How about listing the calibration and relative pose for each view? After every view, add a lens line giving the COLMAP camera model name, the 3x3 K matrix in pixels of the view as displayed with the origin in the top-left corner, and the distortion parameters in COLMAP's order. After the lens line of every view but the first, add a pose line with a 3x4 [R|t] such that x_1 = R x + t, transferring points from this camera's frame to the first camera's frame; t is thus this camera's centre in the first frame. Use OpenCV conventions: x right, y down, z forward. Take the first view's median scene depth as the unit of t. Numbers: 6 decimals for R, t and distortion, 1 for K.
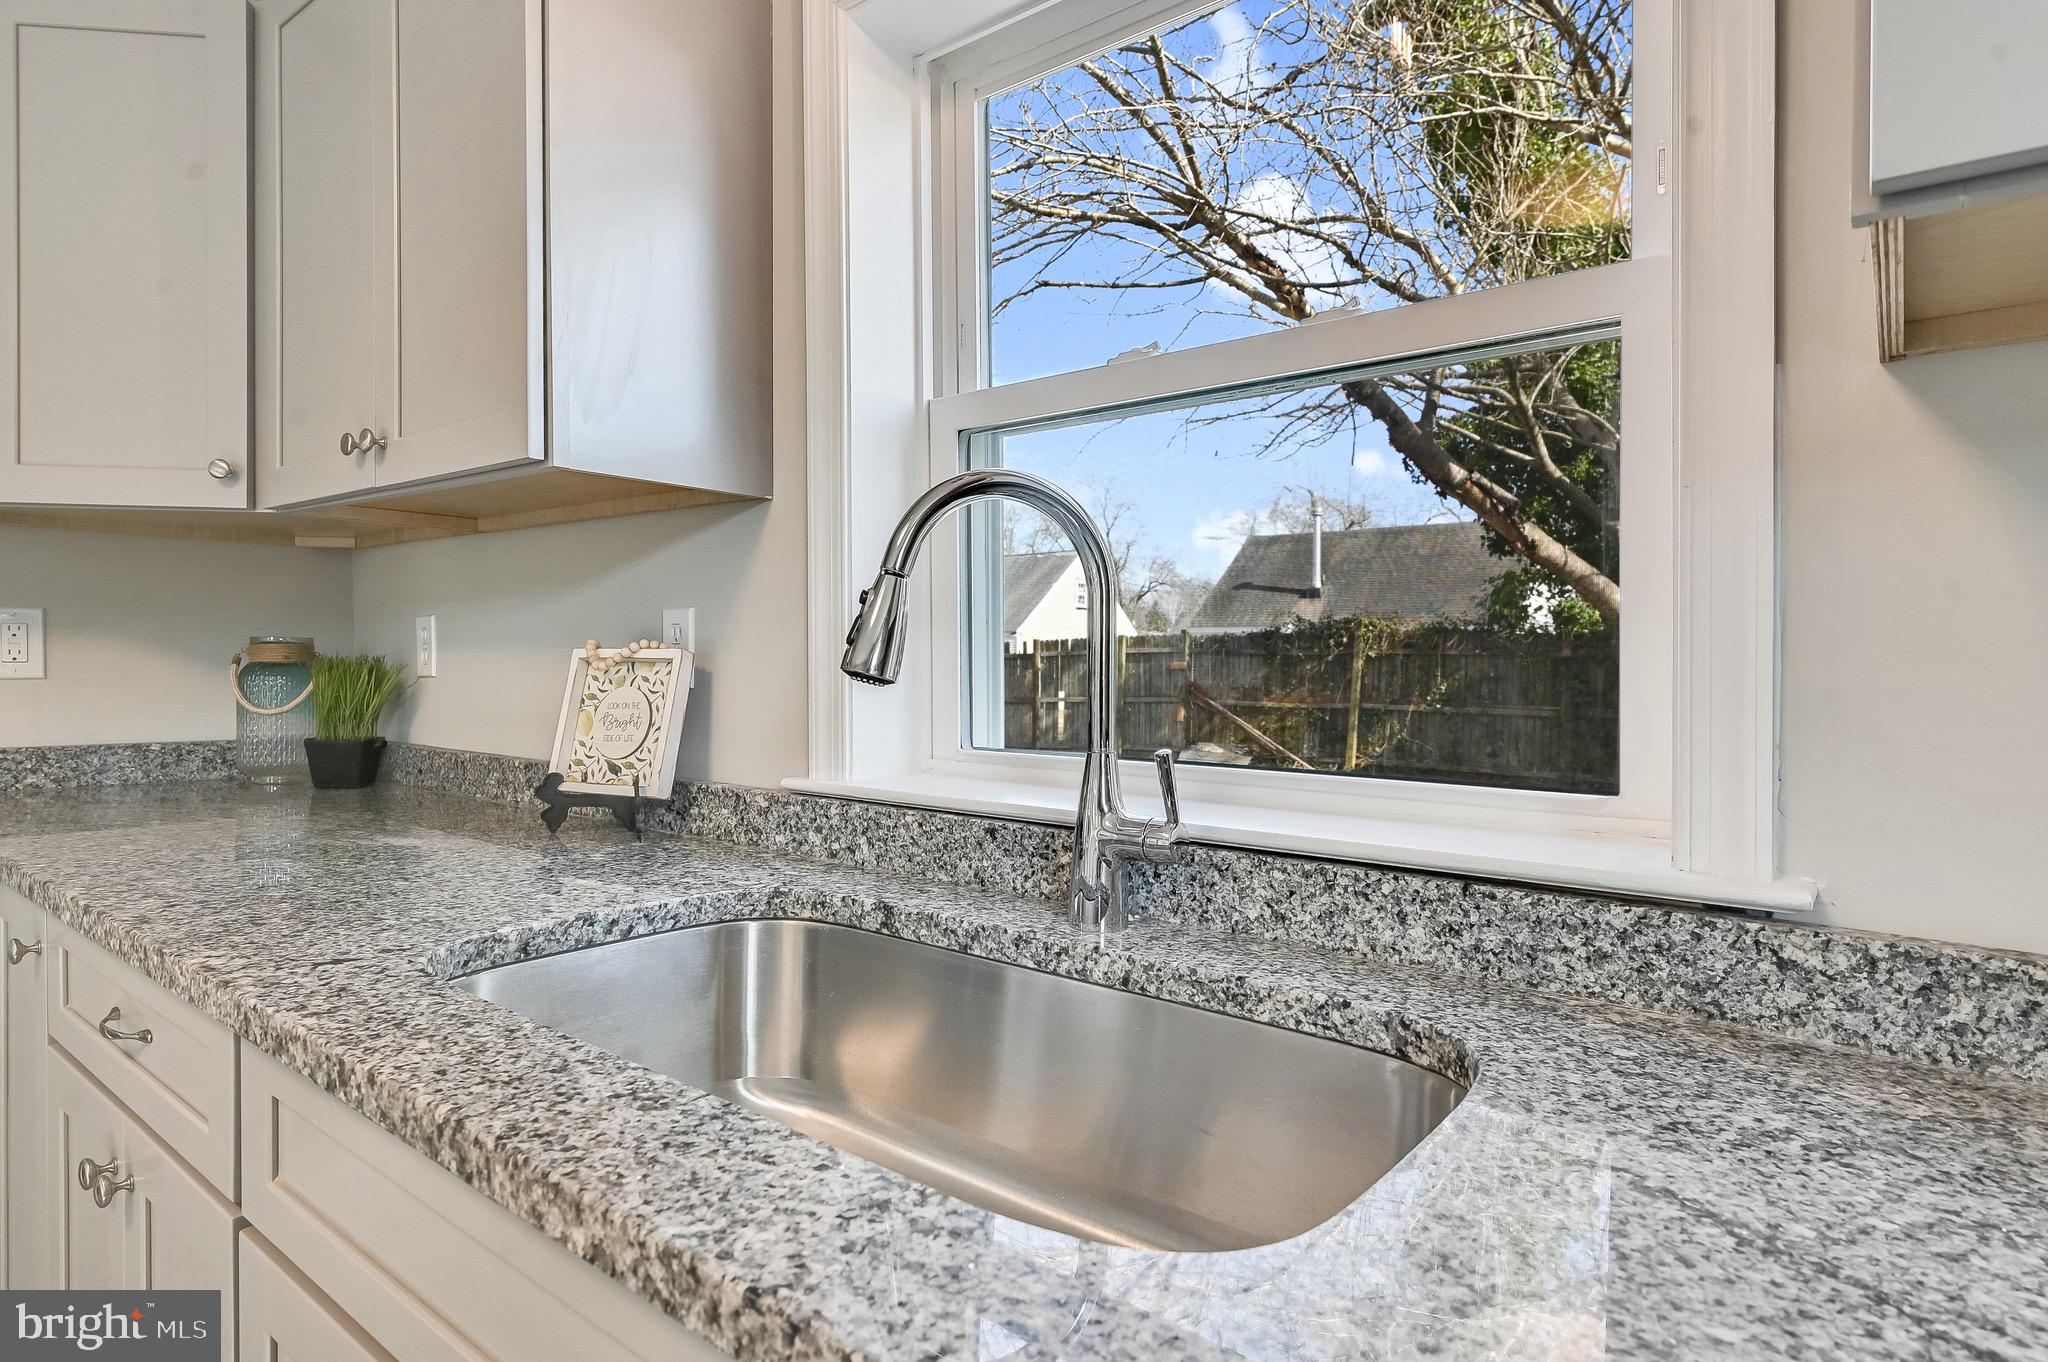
lens RADIAL K [[1114.6, 0, 1024.0], [0, 1114.6, 681.0], [0, 0, 1]] dist [0.000401, -0.000271]
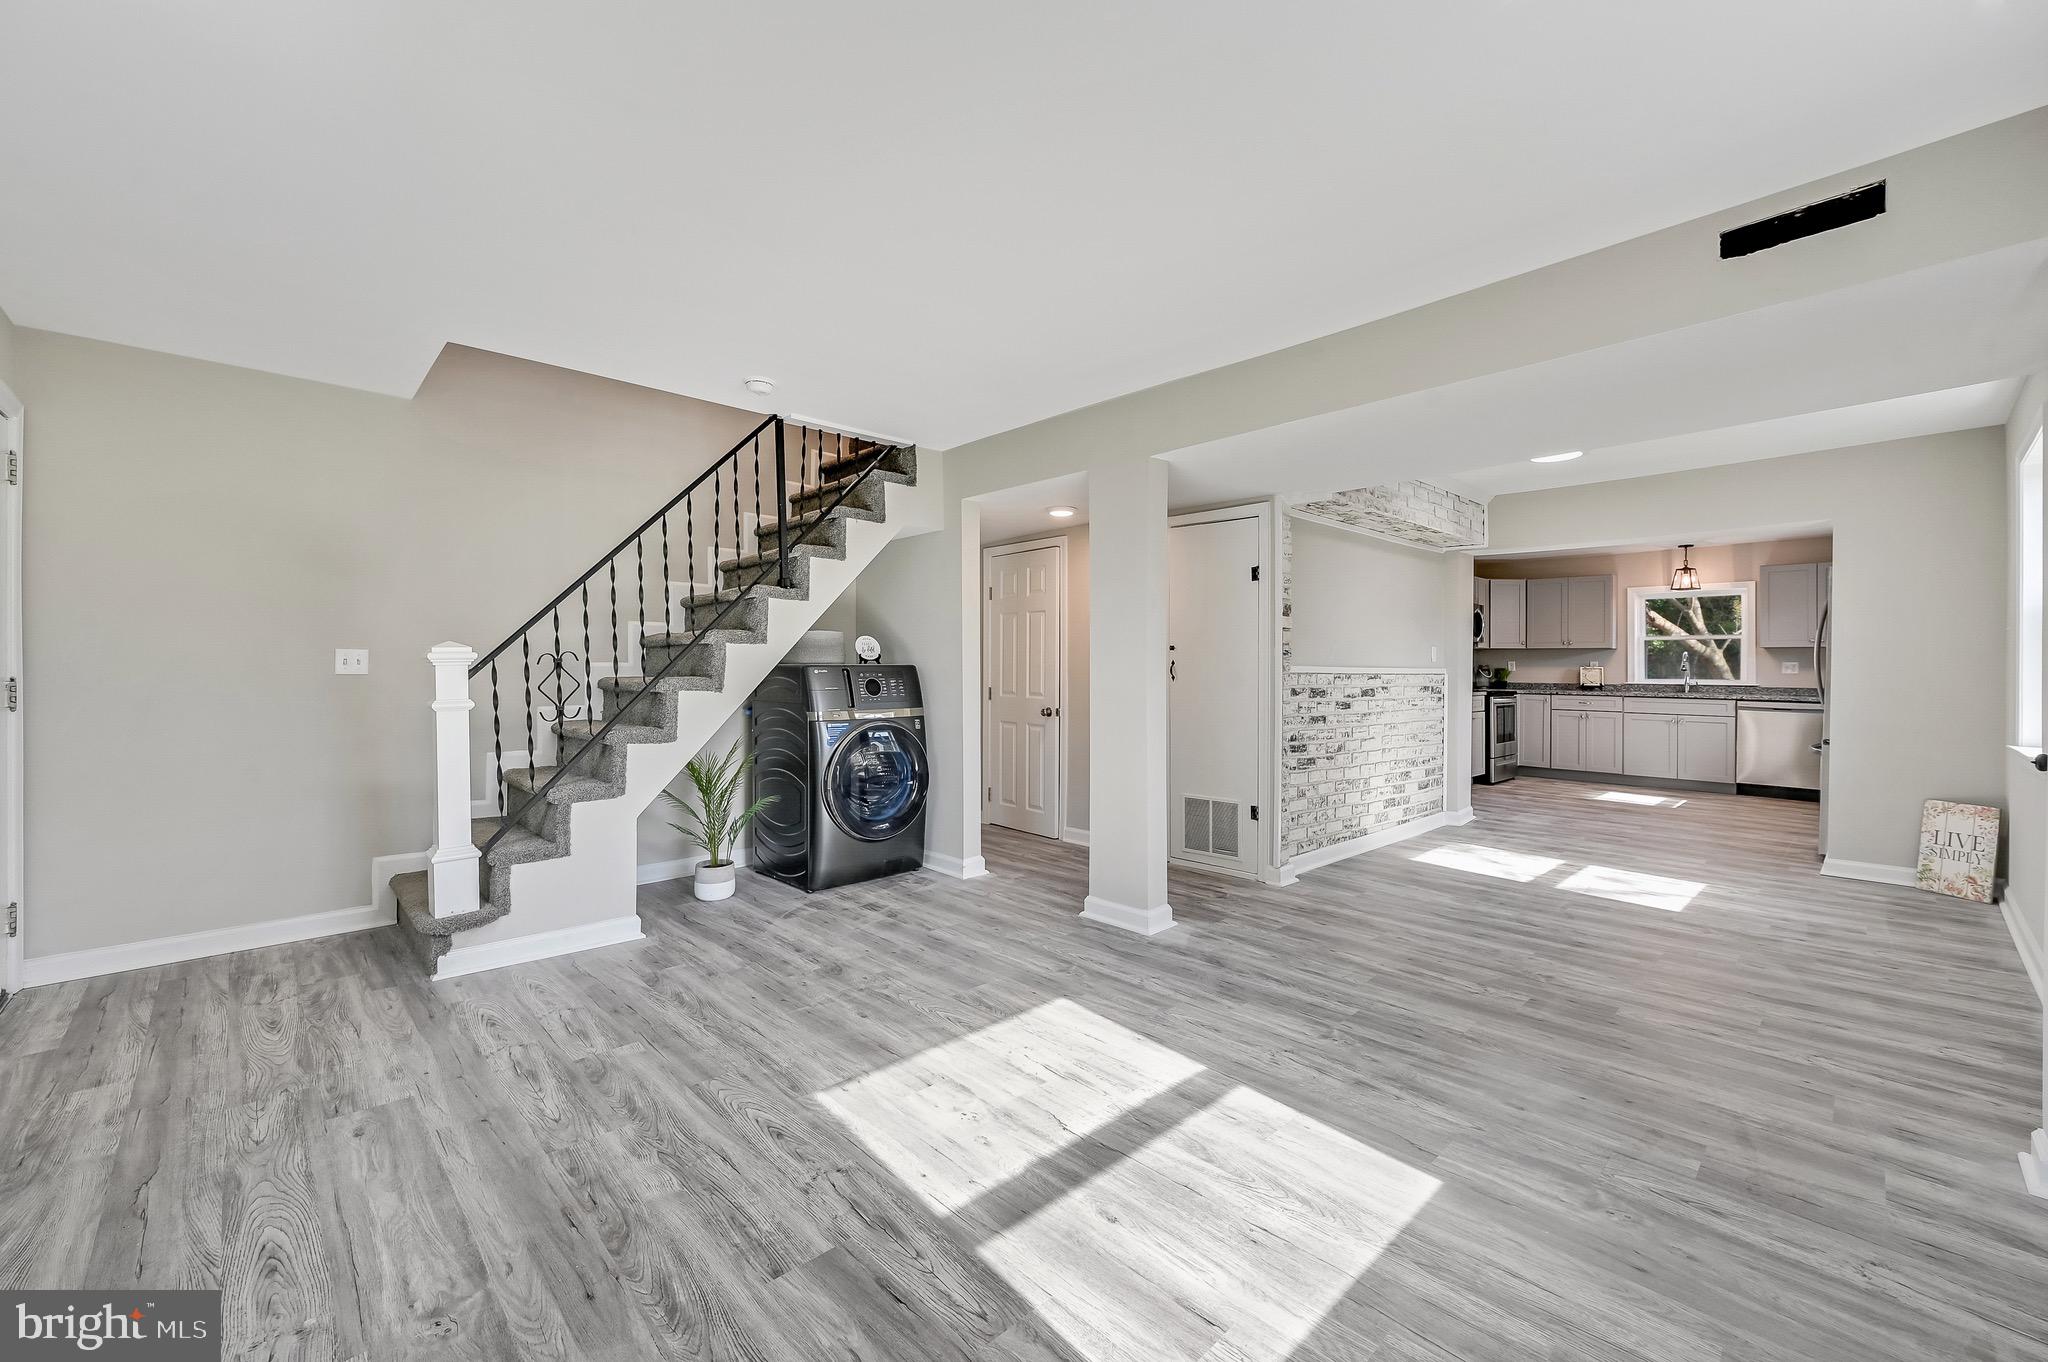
lens RADIAL K [[819.2, 0, 1017.0], [0, 819.2, 673.5], [0, 0, 1]] dist [0.007824, -0.000063]
pose [[0.989982, -0.006325, -0.141051, -2.642291], [0.005662, 0.999971, -0.005106, 0.017556], [0.141079, 0.004256, 0.989989, -3.955987]]
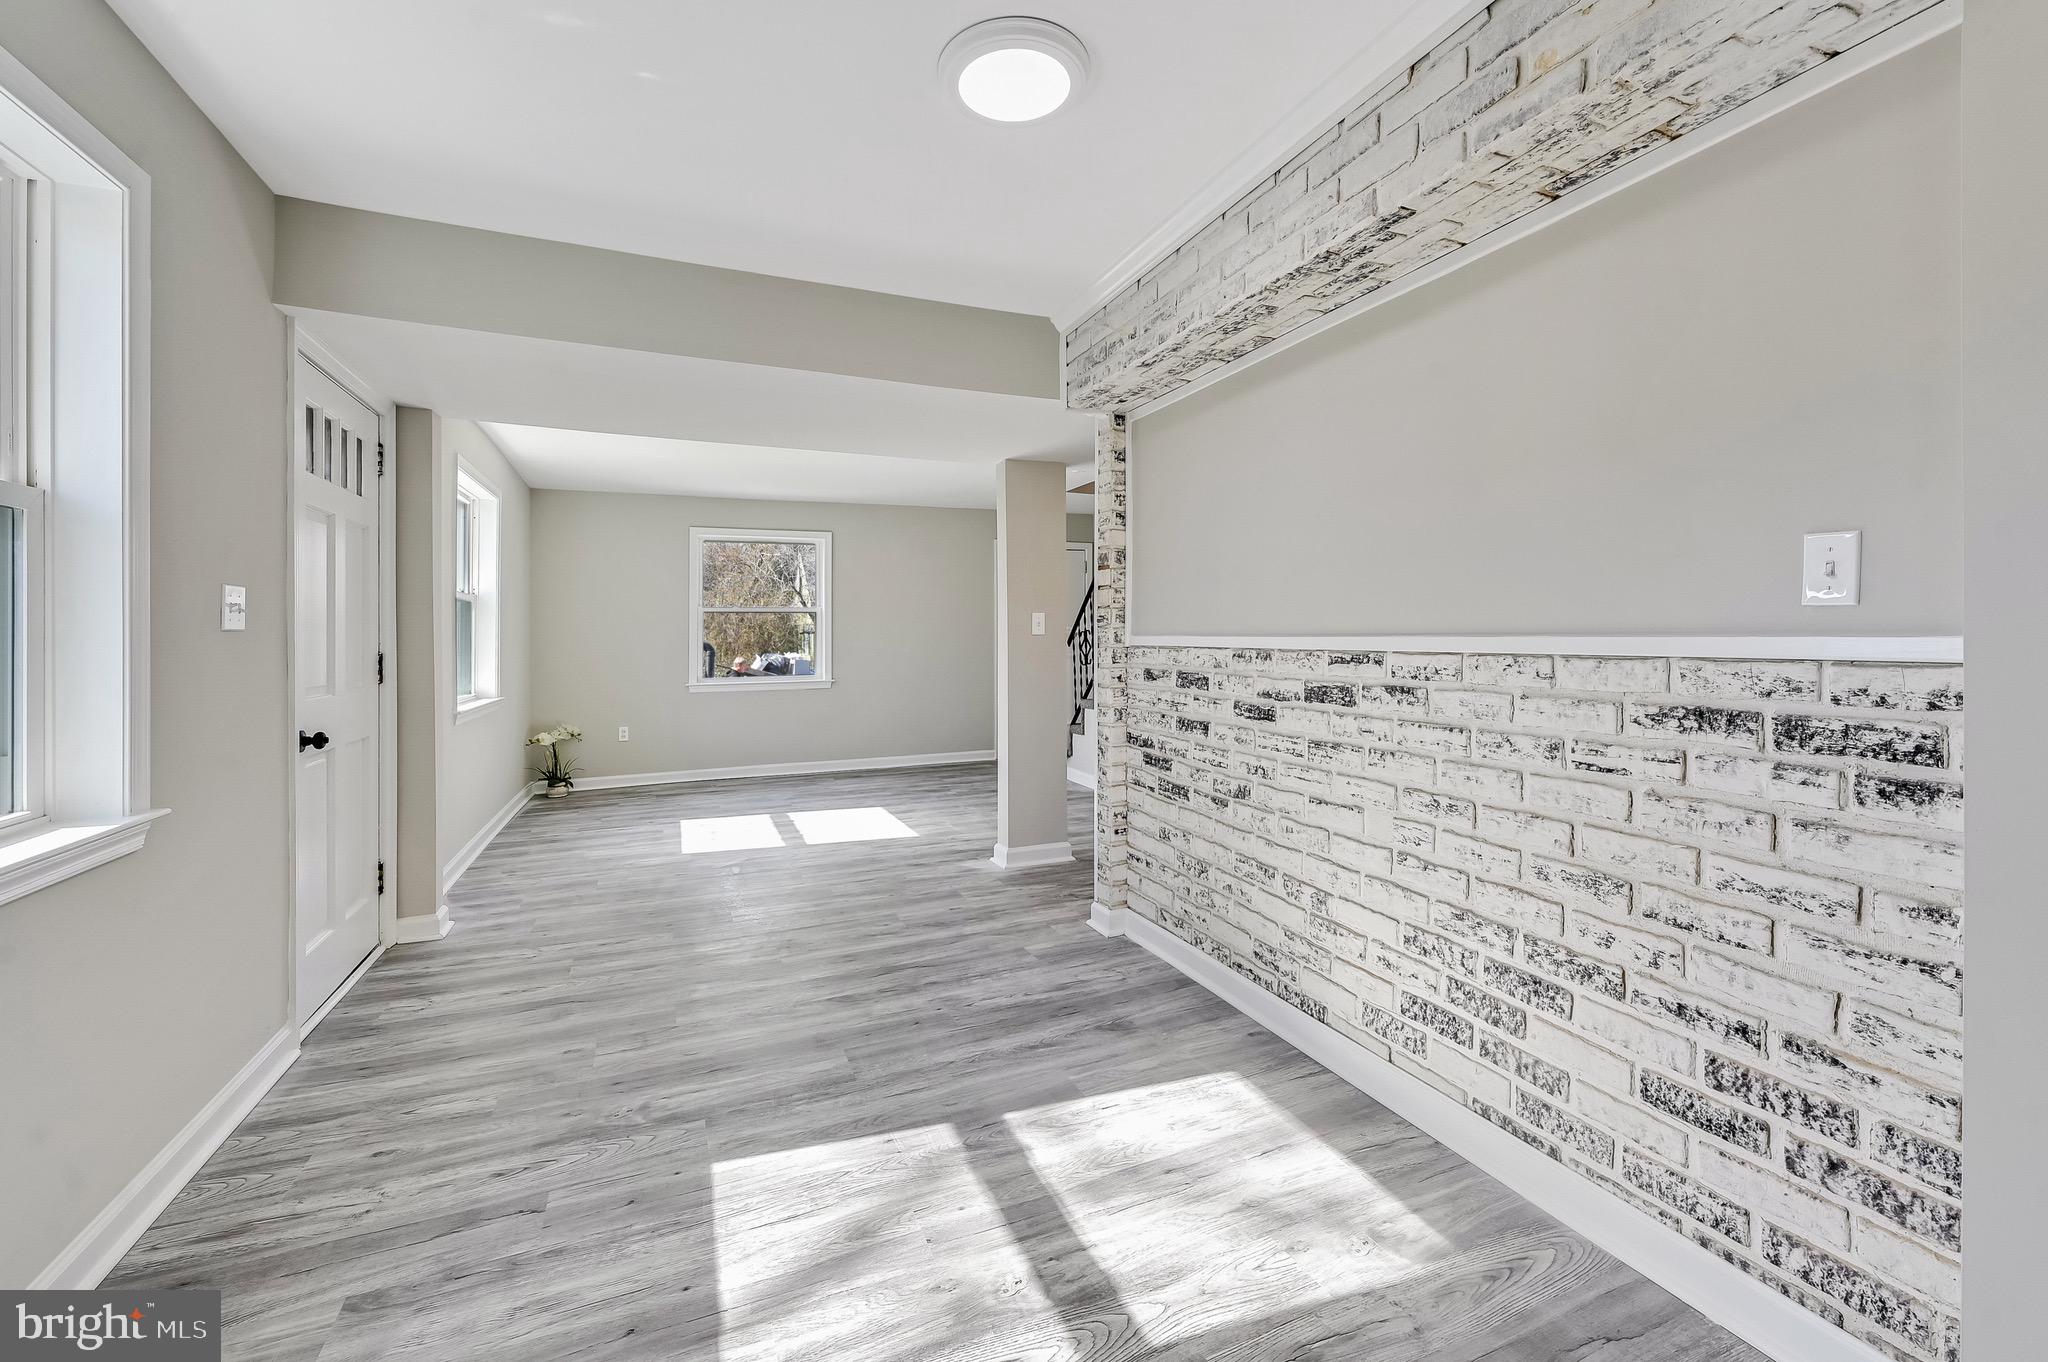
lens RADIAL K [[821.8, 0, 1016.6], [0, 821.8, 639.4], [0, 0, 1]] dist [0.002706, 0.000418]
pose [[-0.470172, -0.003547, -0.882568, -0.654607], [-0.005570, 0.999984, -0.001052, -0.001973], [0.882557, 0.004421, -0.470184, -0.974672]]
